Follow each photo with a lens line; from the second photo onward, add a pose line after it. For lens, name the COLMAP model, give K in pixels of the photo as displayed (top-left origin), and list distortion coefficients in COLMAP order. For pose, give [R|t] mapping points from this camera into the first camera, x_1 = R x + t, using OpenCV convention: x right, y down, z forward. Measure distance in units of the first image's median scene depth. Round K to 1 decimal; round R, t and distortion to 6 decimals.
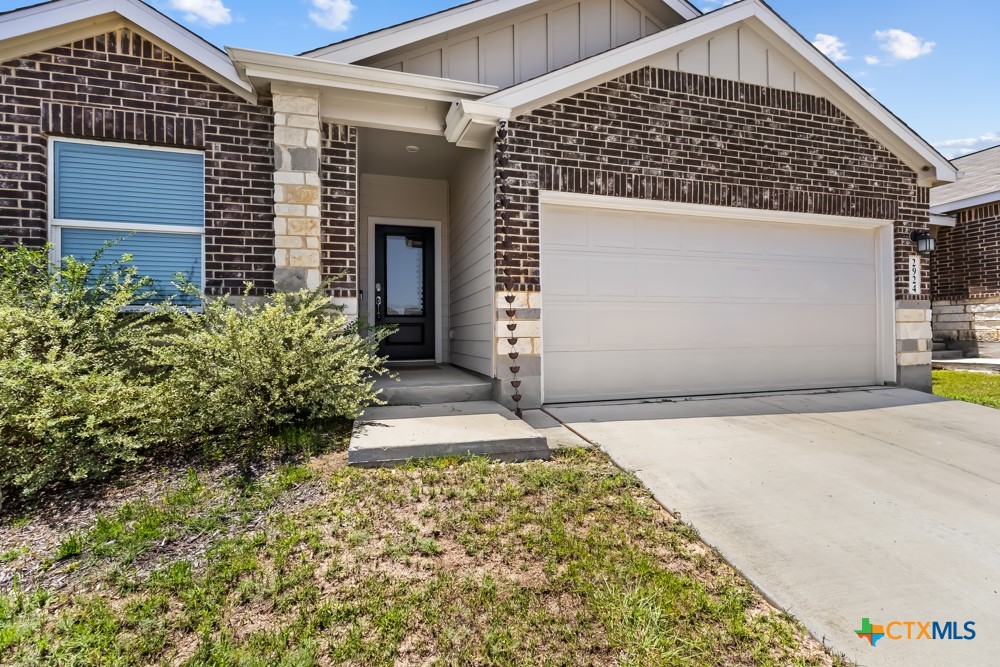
lens RADIAL K [[461.7, 0, 500.5], [0, 461.7, 334.0], [0, 0, 1]] dist [0.004156, -0.000658]
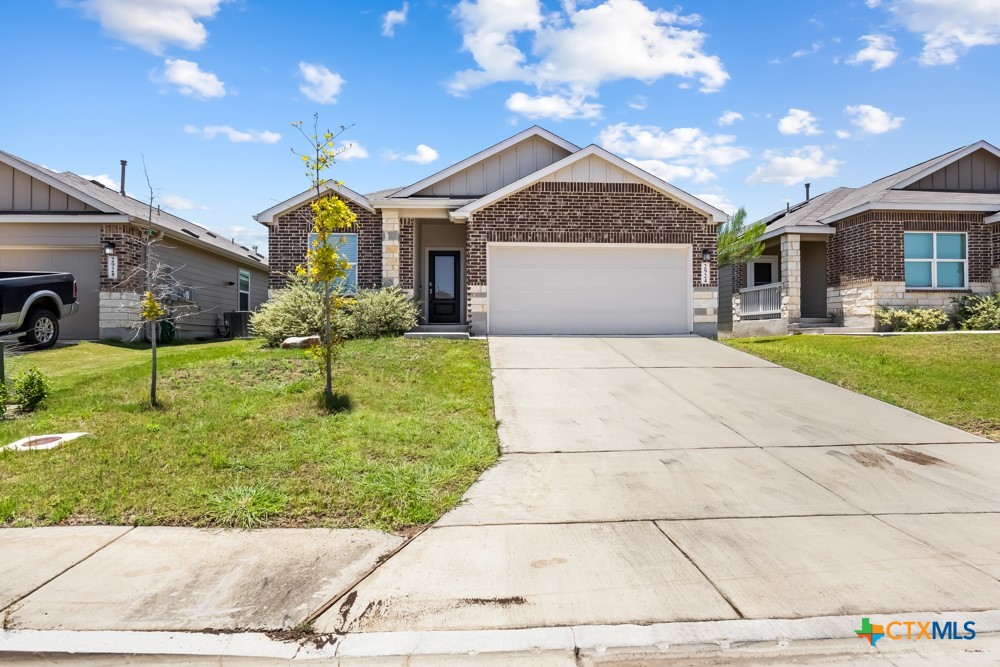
lens RADIAL K [[593.6, 0, 501.0], [0, 593.6, 335.6], [0, 0, 1]] dist [-0.039623, -0.000527]
pose [[0.973125, 0.004378, -0.230237, 0.805922], [-0.005626, 0.999973, -0.004762, 0.167829], [0.230210, 0.005929, 0.973123, -1.808178]]
